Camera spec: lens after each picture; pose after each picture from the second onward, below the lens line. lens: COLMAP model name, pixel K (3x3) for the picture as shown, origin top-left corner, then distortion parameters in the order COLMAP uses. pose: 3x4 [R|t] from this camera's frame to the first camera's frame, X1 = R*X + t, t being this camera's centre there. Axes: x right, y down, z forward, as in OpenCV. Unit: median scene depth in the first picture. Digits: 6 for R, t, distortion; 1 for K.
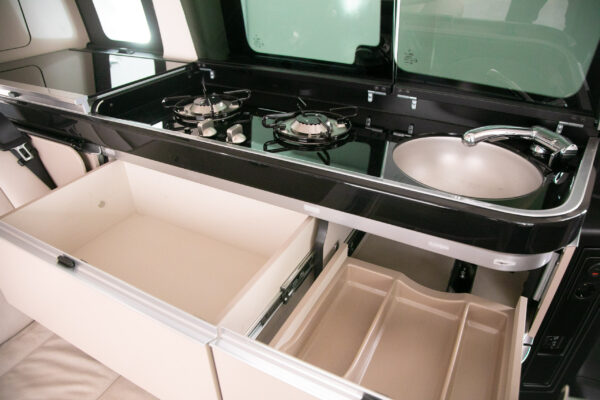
lens RADIAL K [[412.5, 0, 300.0], [0, 412.5, 200.0], [0, 0, 1]] dist [-0.117462, 0.060870]
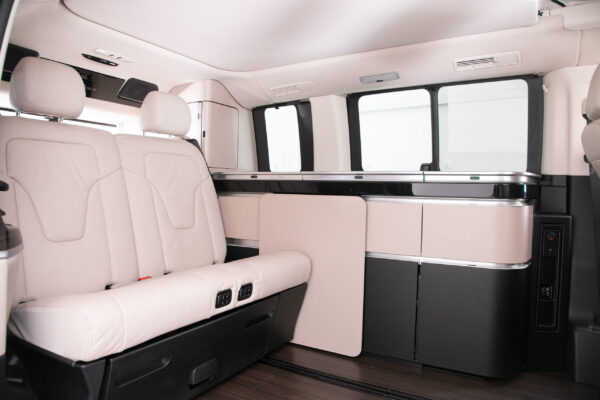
lens RADIAL K [[409.3, 0, 300.0], [0, 409.3, 200.0], [0, 0, 1]] dist [-0.127077, 0.068107]
pose [[0.999013, 0.020980, -0.039155, -0.430832], [-0.037589, 0.868958, -0.493456, 0.906762], [0.023671, 0.494441, 0.868889, -0.801849]]
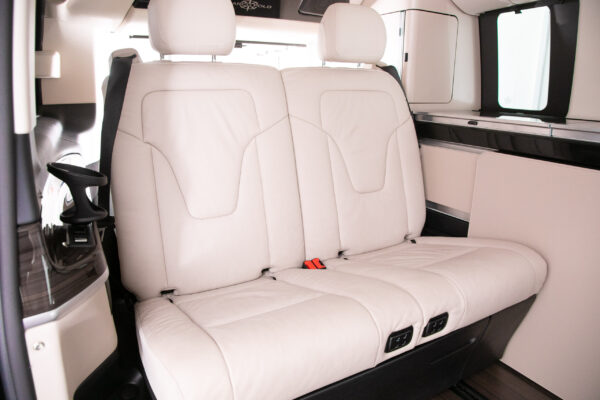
lens RADIAL K [[409.3, 0, 300.0], [0, 409.3, 200.0], [0, 0, 1]] dist [-0.127077, 0.068107]
pose [[0.848598, 0.152656, -0.506535, -0.517434], [-0.283229, 0.939786, -0.191268, 0.452668], [0.446836, 0.305775, 0.840737, -0.402203]]
